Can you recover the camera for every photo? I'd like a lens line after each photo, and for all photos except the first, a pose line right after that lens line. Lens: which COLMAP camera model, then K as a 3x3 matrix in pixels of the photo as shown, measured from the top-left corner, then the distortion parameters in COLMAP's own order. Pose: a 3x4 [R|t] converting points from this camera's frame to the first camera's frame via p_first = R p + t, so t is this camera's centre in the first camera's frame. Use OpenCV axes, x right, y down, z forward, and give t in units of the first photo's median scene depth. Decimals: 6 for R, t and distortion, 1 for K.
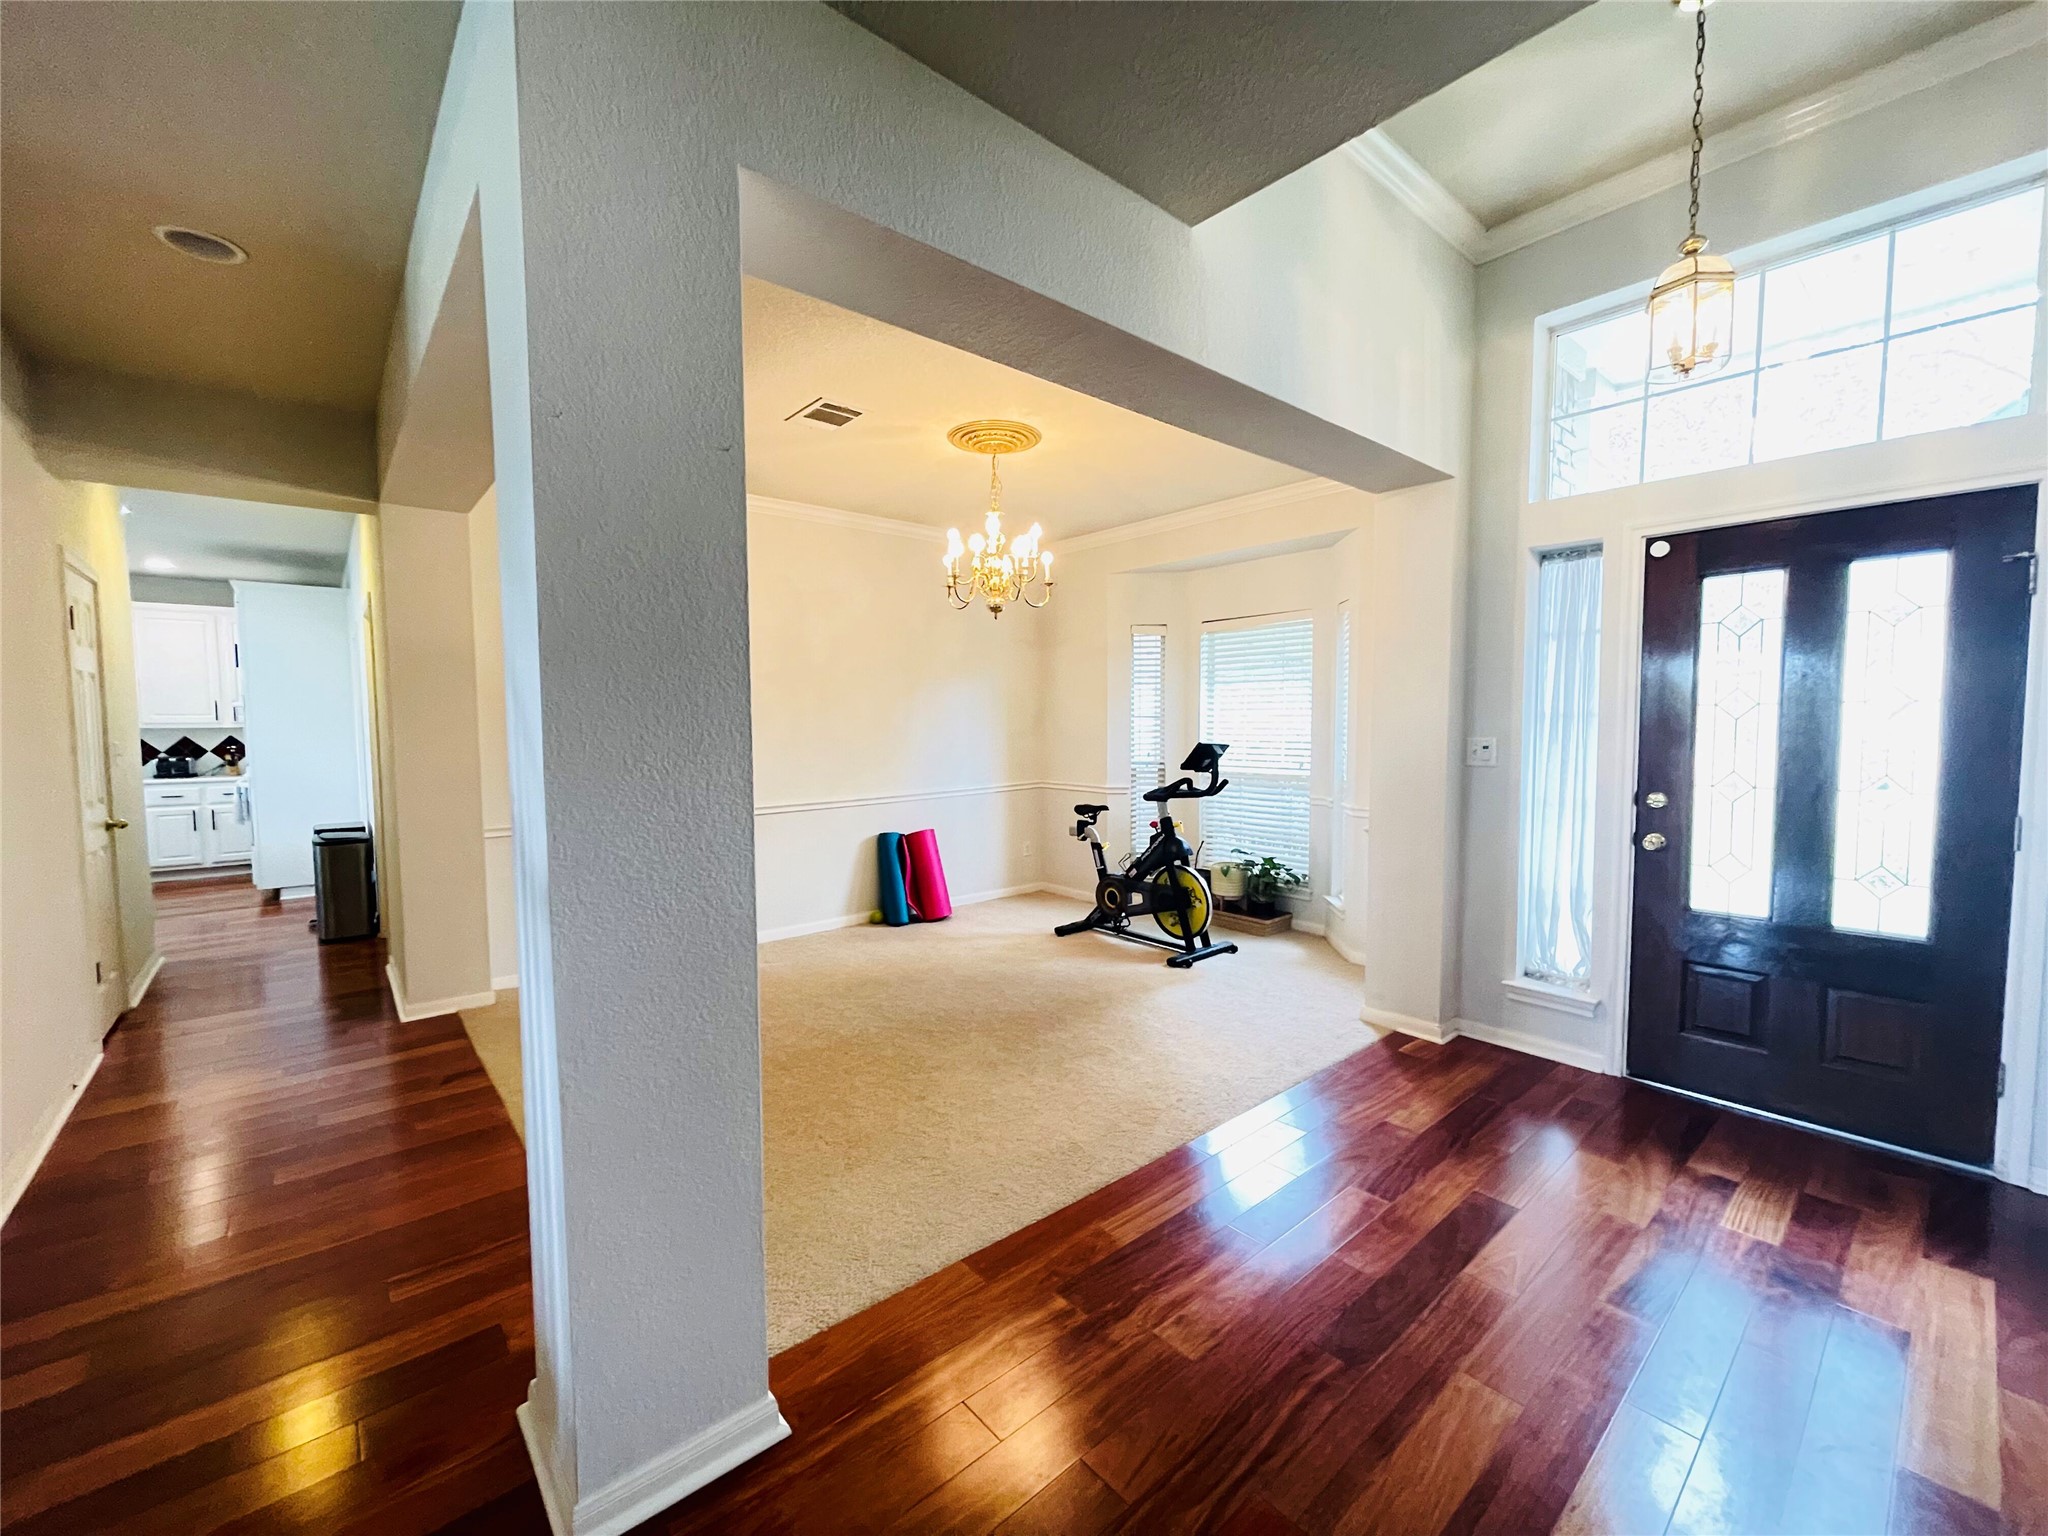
lens RADIAL K [[827.5, 0, 1017.4], [0, 827.5, 771.7], [0, 0, 1]] dist [-0.010918, 0.003485]
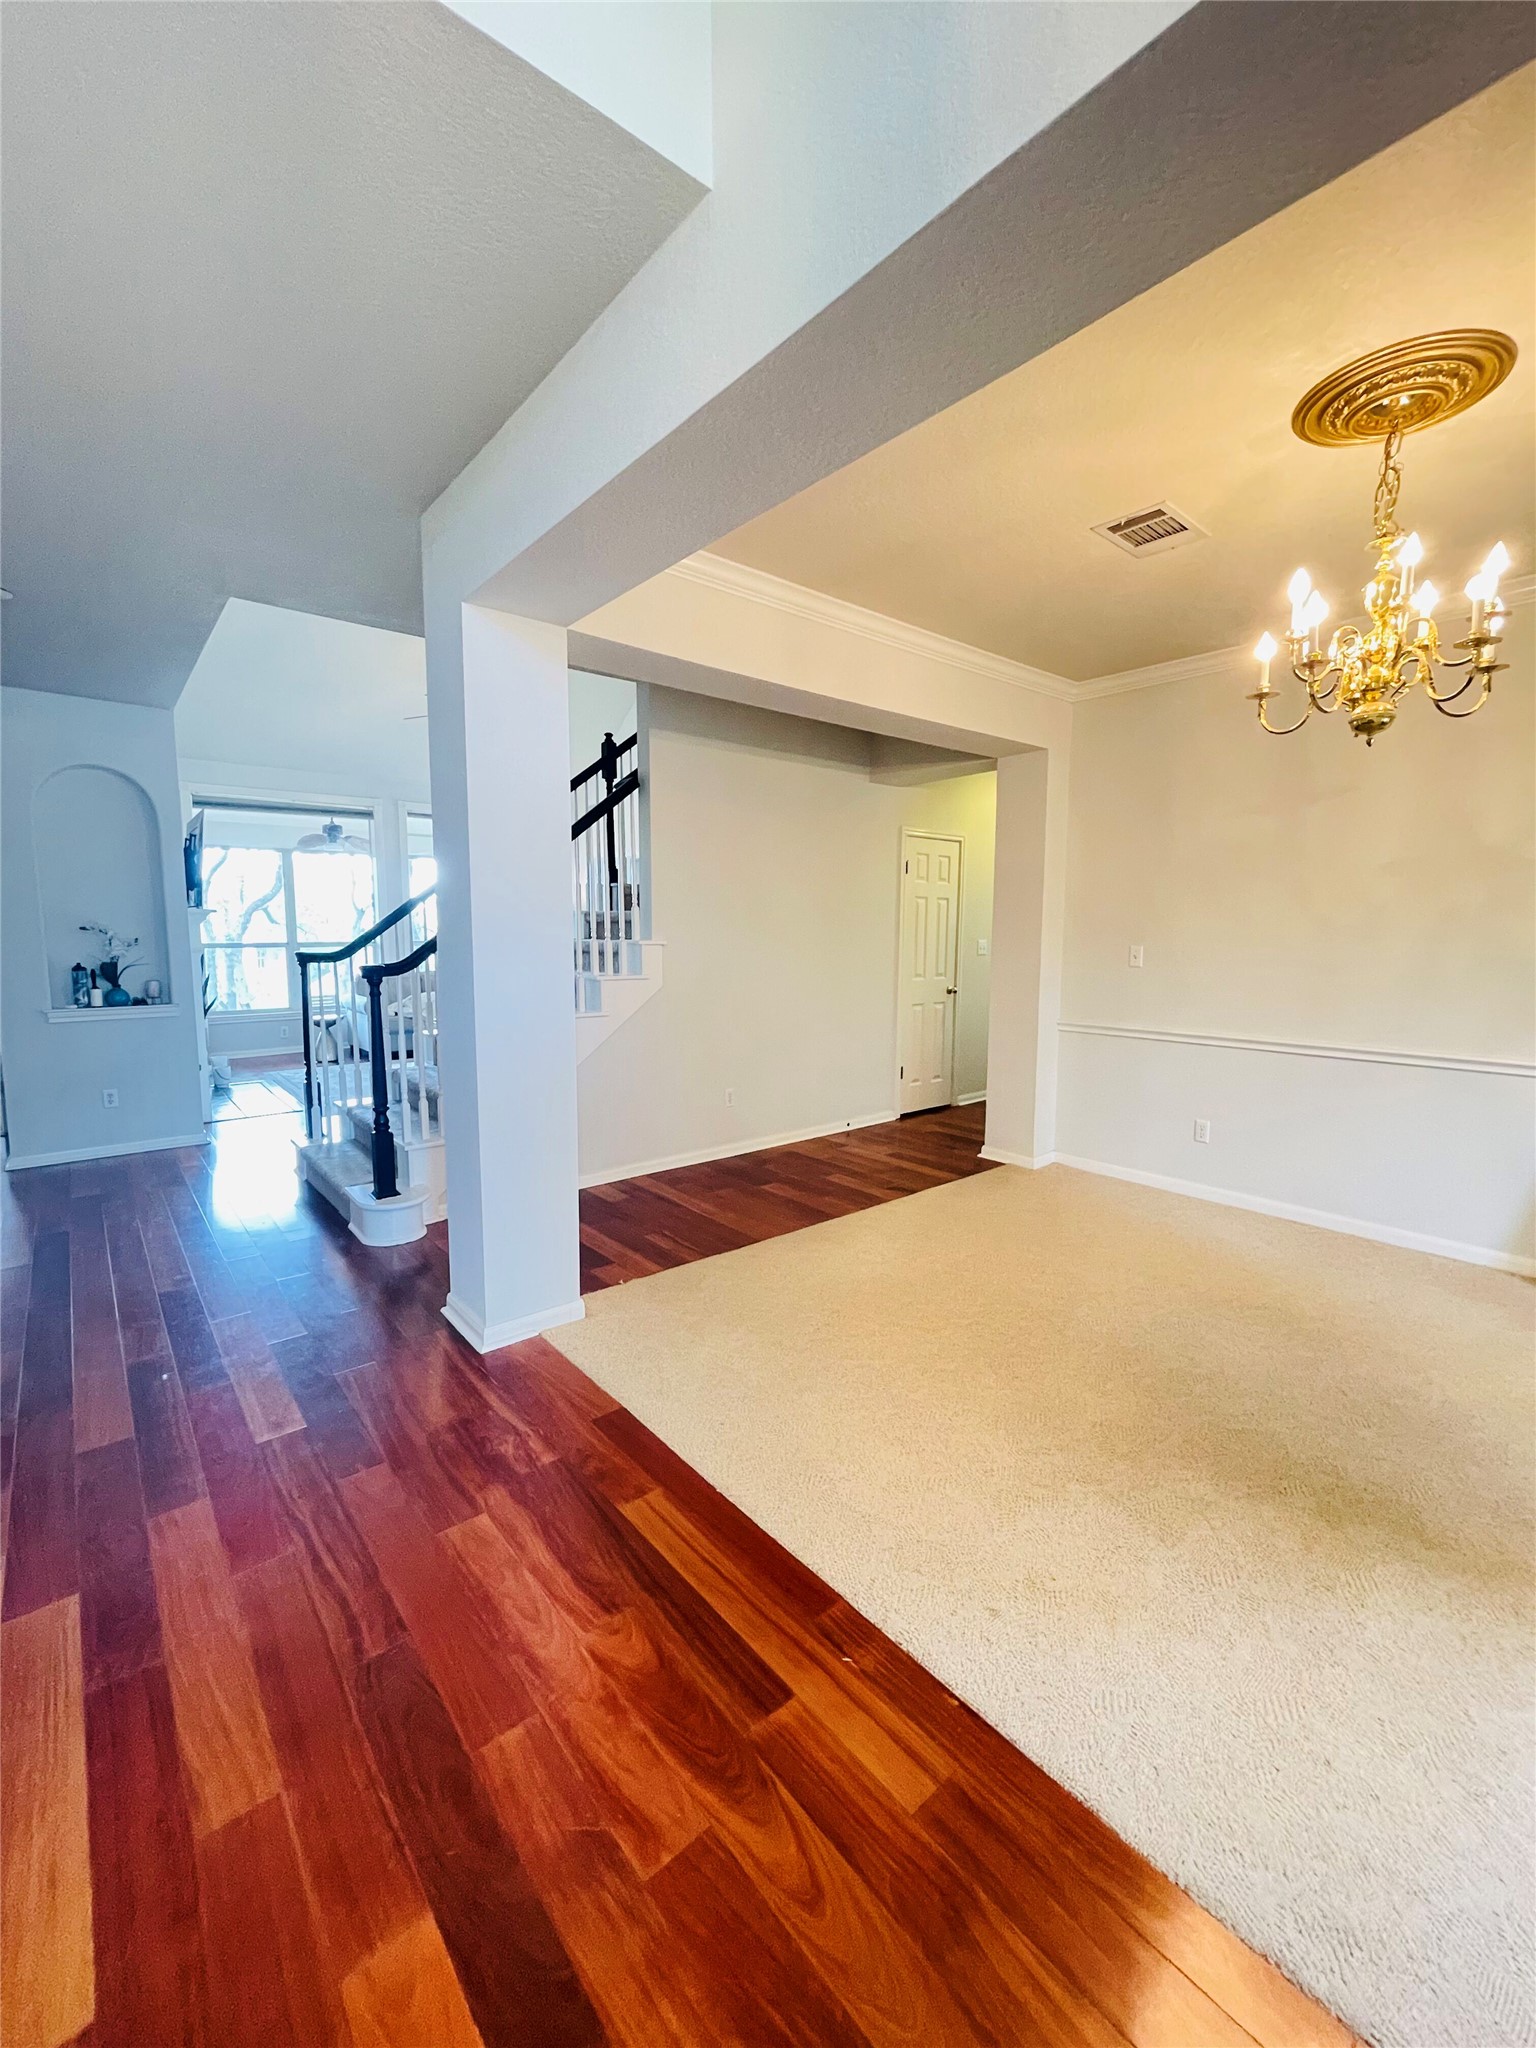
lens RADIAL K [[827.5, 0, 761.7], [0, 827.5, 1028.0], [0, 0, 1]] dist [-0.010918, 0.003485]
pose [[-0.009859, 0.125127, -0.992092, 0.596397], [-0.064083, 0.990021, 0.125503, -0.048938], [0.997896, 0.064813, -0.001742, 0.692500]]
